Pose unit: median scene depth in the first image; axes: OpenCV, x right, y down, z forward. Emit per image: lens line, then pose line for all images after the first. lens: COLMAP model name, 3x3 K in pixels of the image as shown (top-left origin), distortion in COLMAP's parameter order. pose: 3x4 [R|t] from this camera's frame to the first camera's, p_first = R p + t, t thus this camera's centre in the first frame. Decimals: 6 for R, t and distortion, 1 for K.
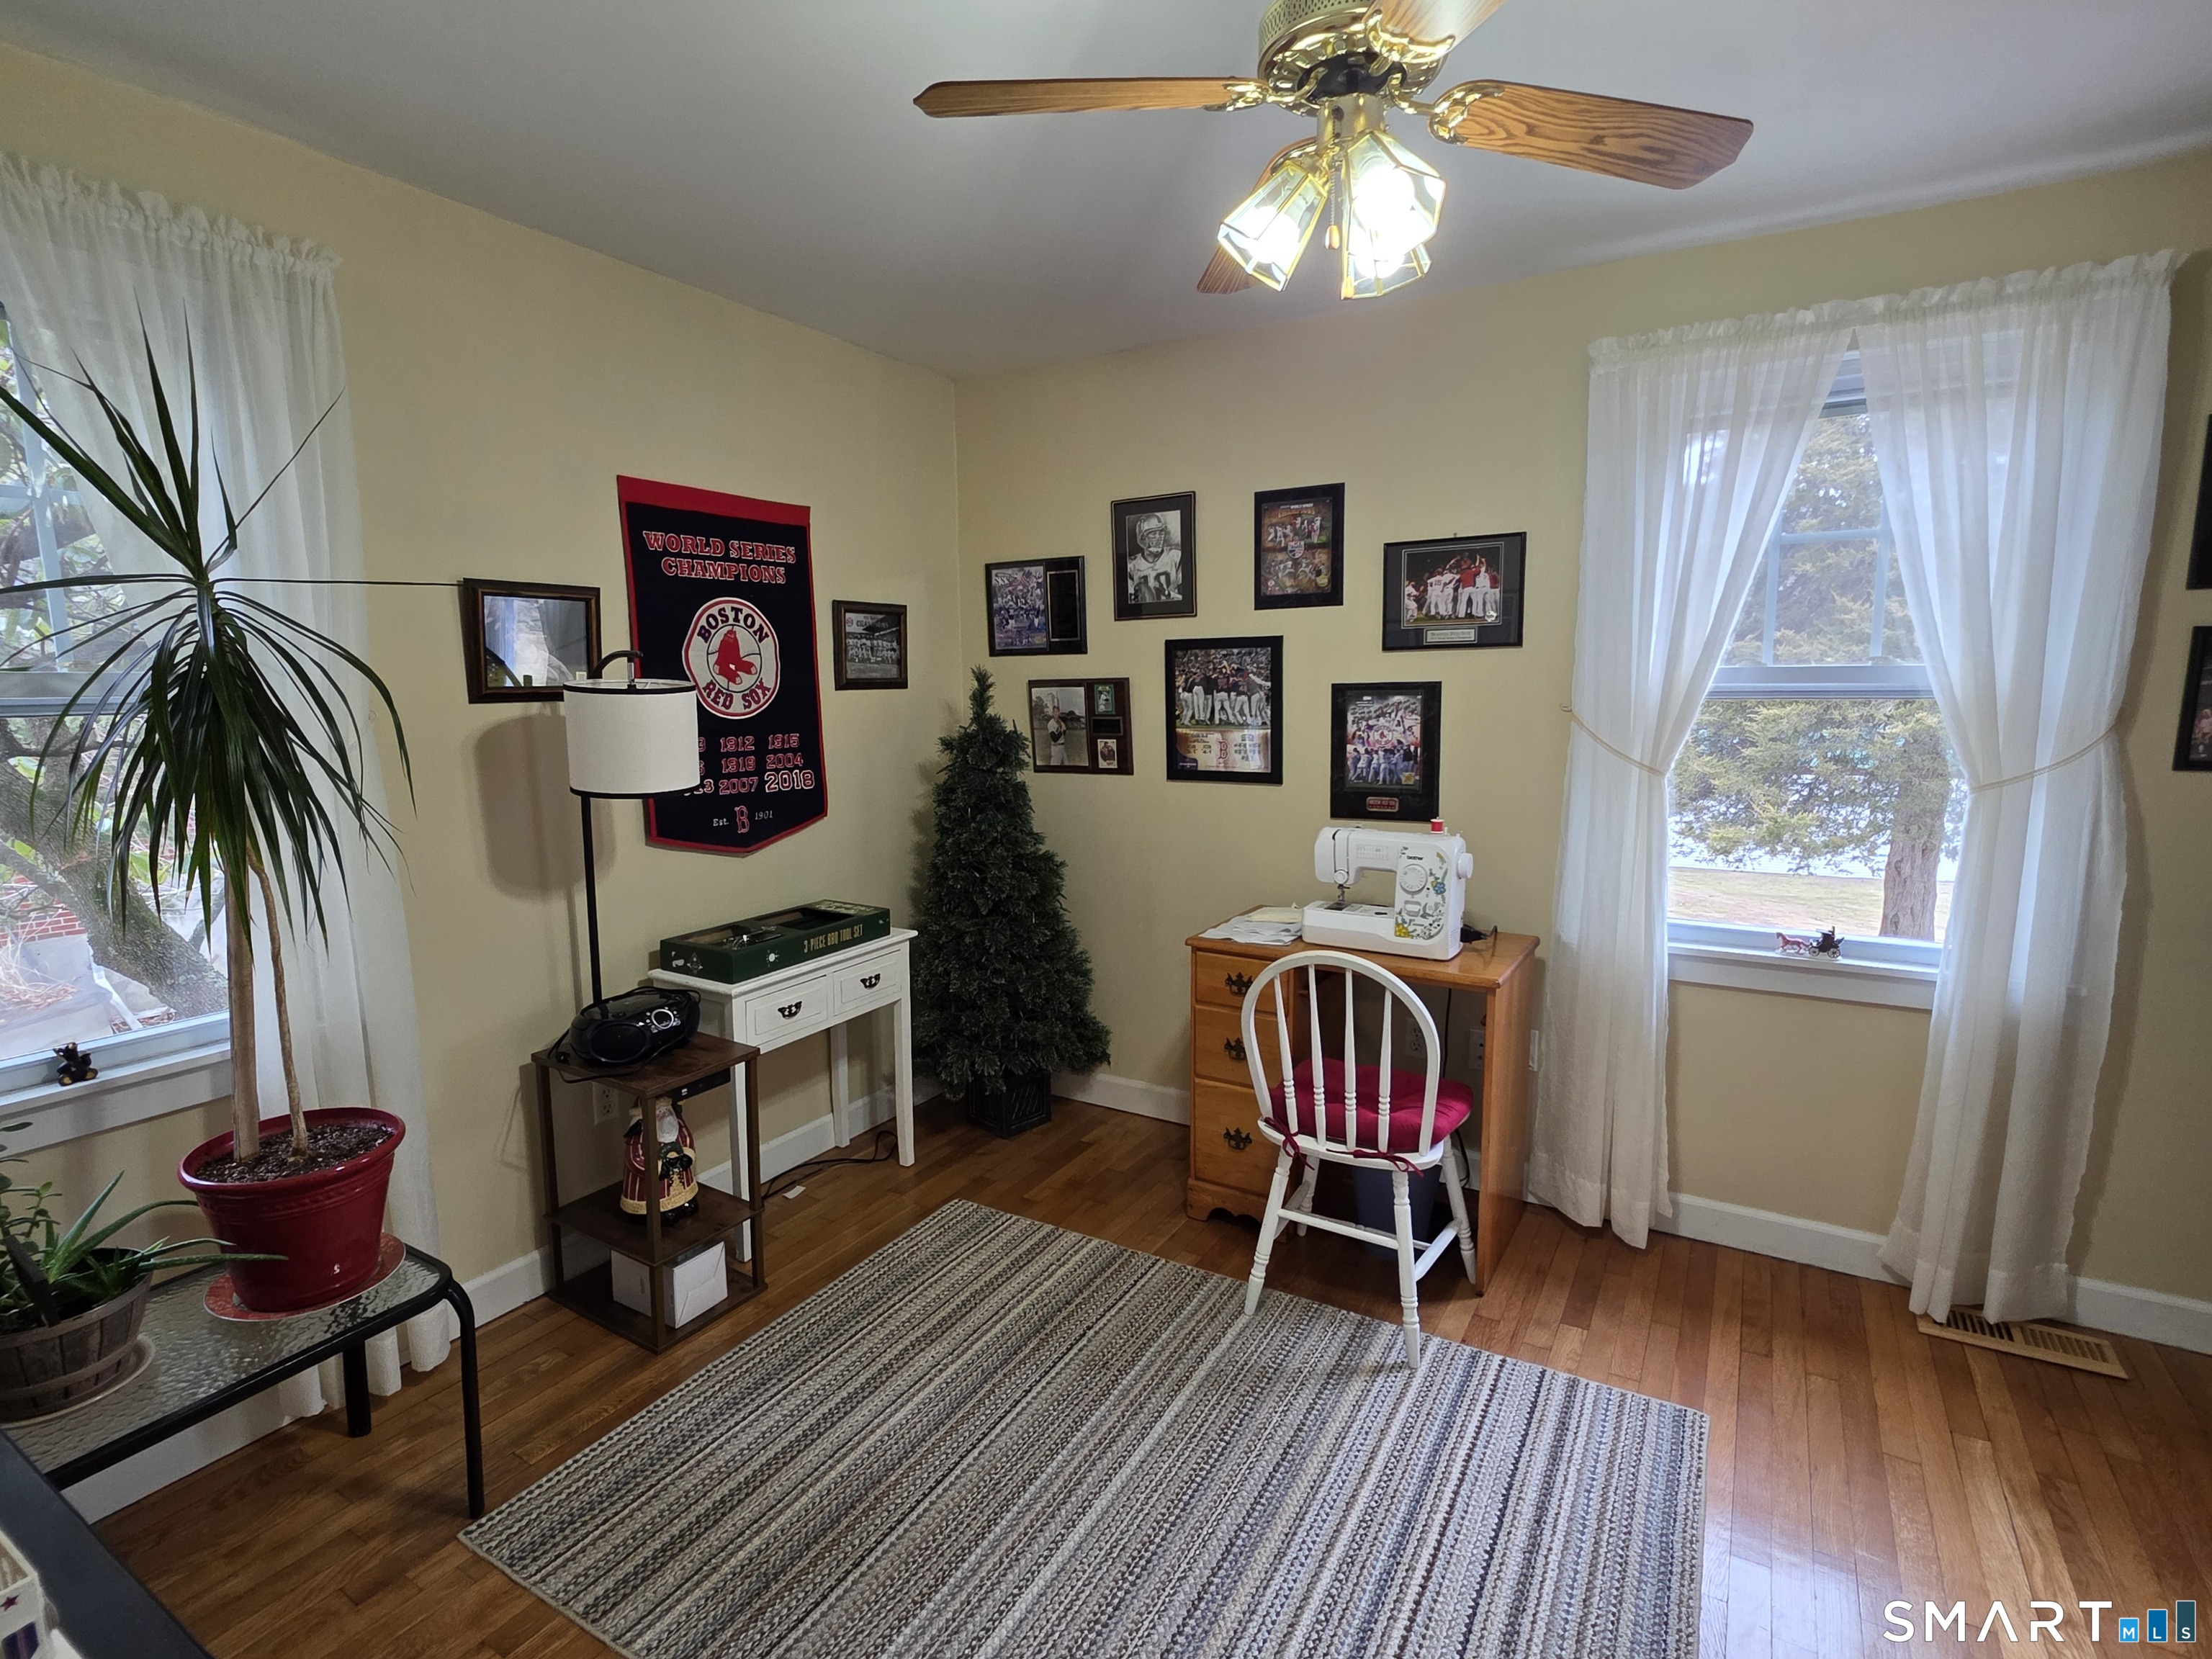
lens RADIAL K [[1095.1, 0, 1099.6], [0, 1095.1, 837.8], [0, 0, 1]] dist [0.003464, -0.001601]
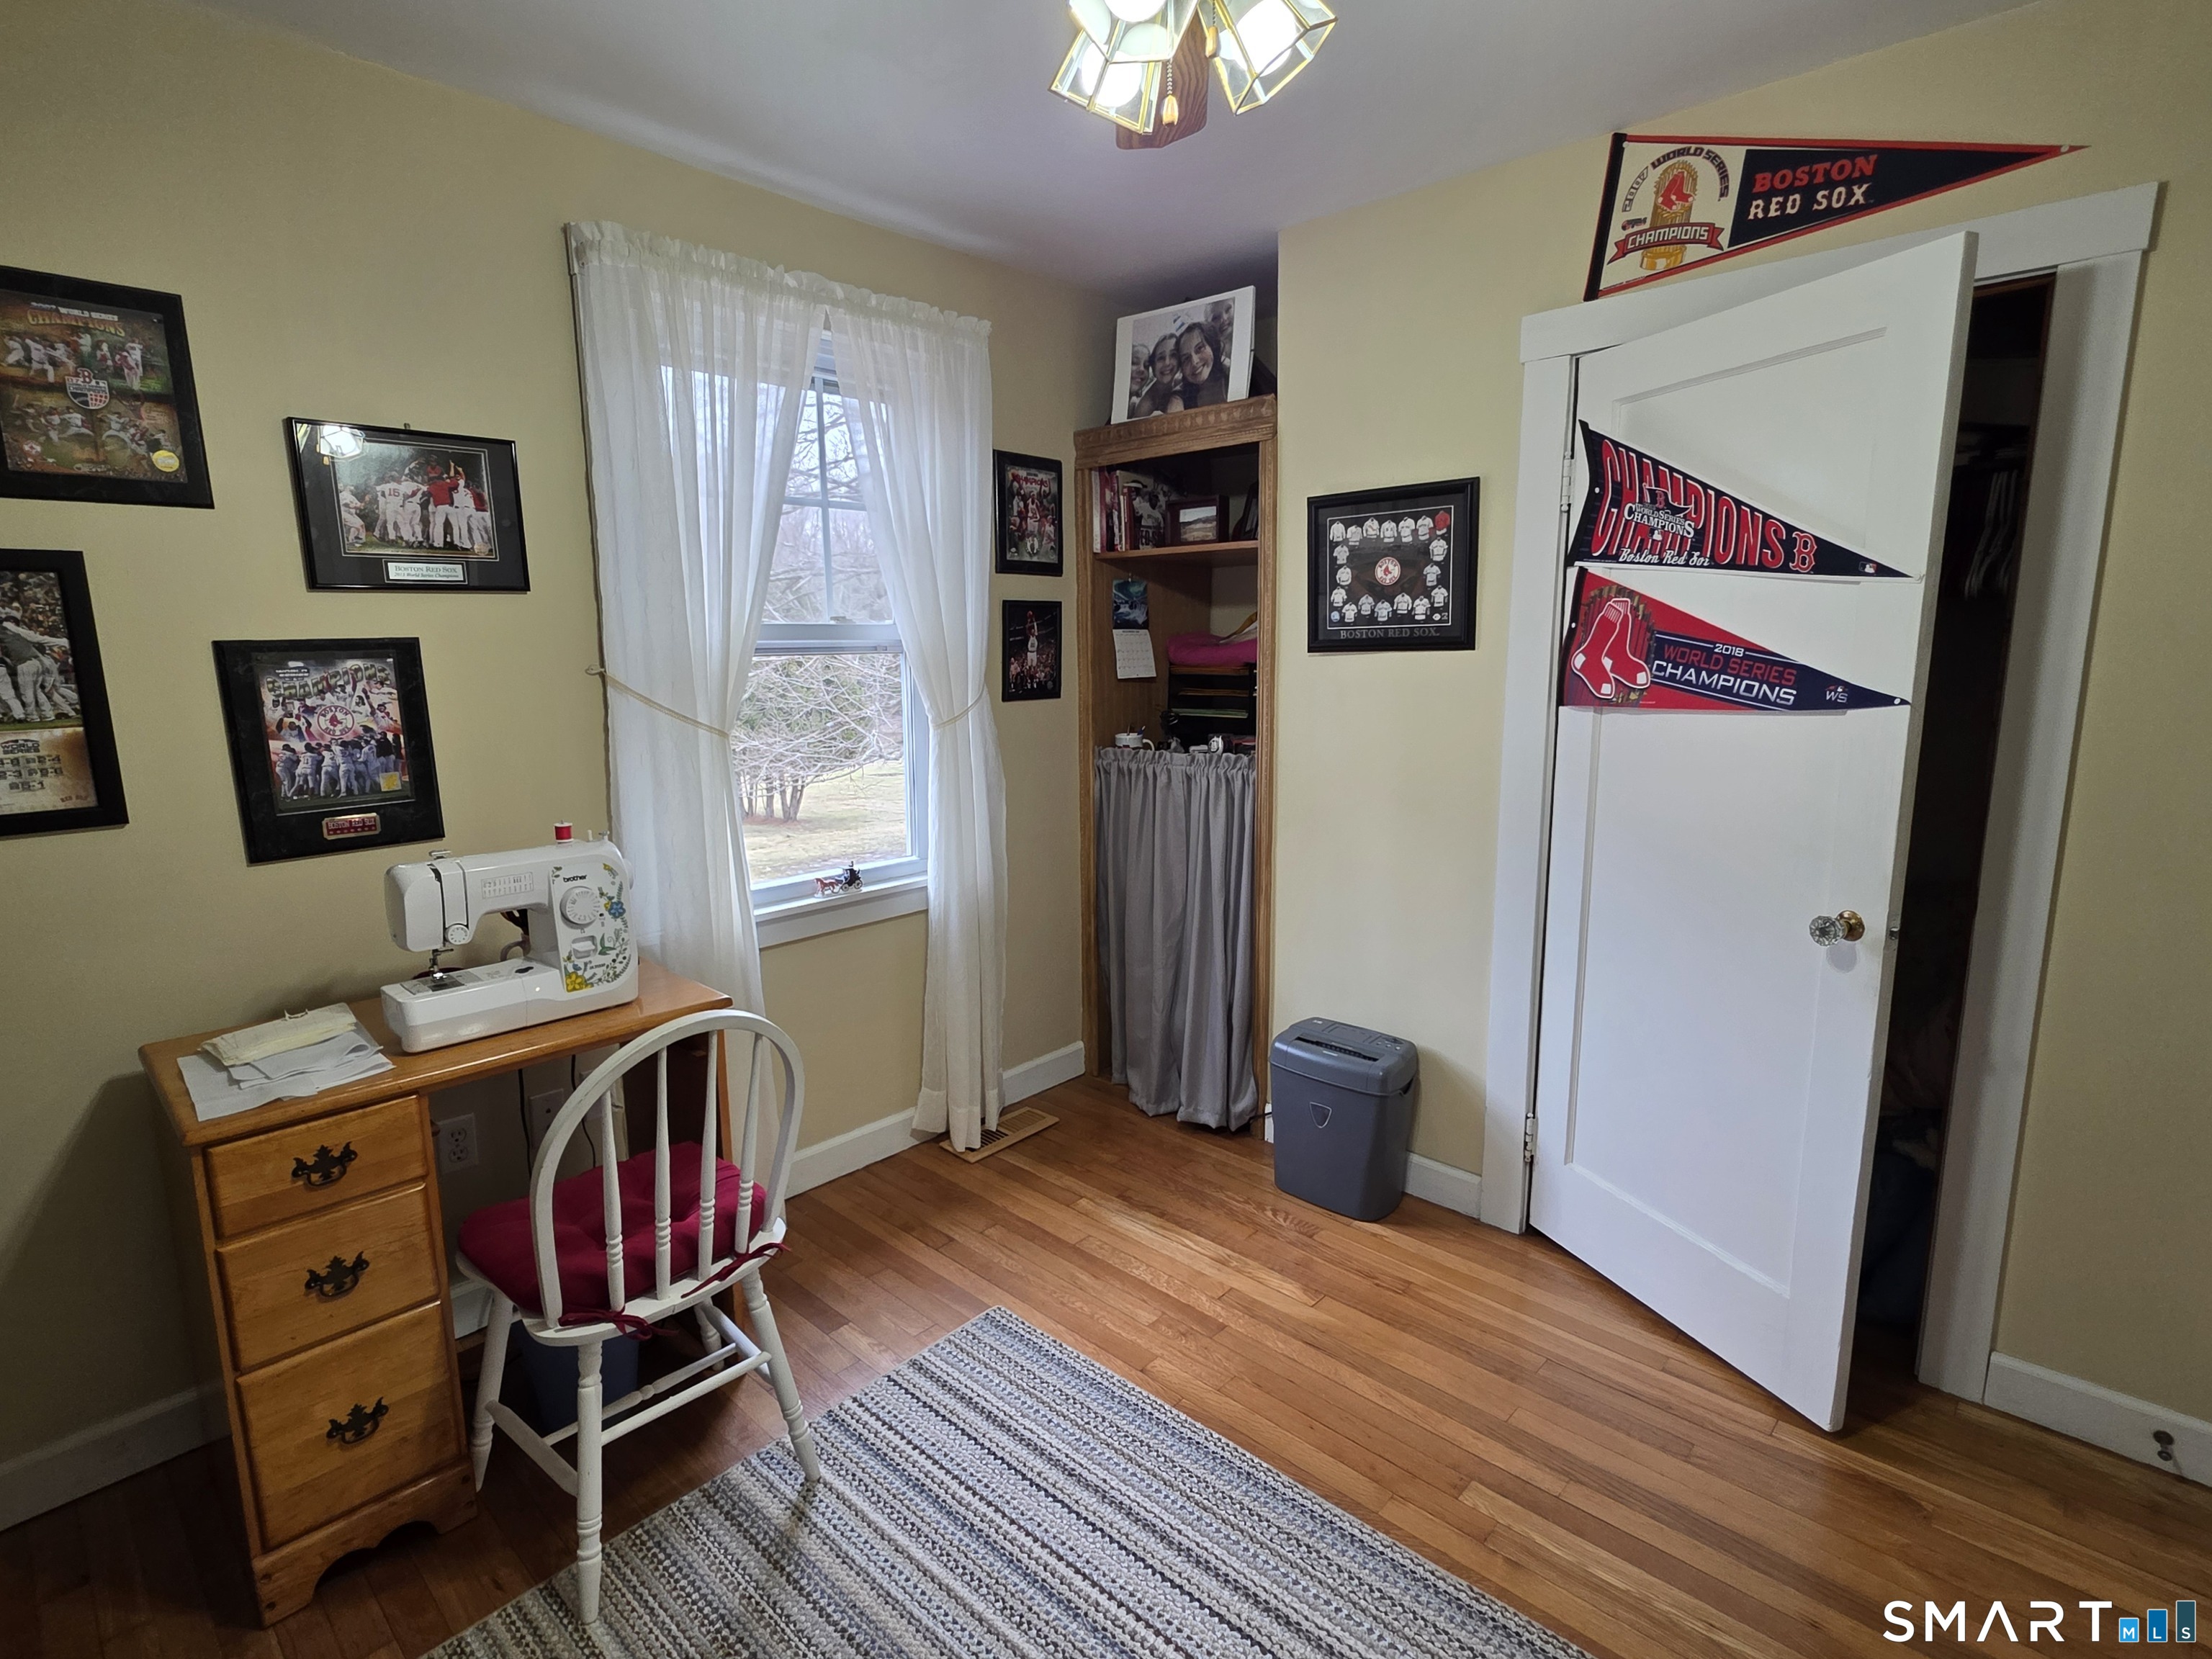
lens RADIAL K [[1095.1, 0, 1099.6], [0, 1095.1, 837.8], [0, 0, 1]] dist [0.003464, -0.001601]
pose [[0.202811, -0.164857, 0.965241, -0.328006], [0.151160, 0.979182, 0.135477, -0.052032], [-0.967480, 0.118429, 0.223509, 0.486591]]
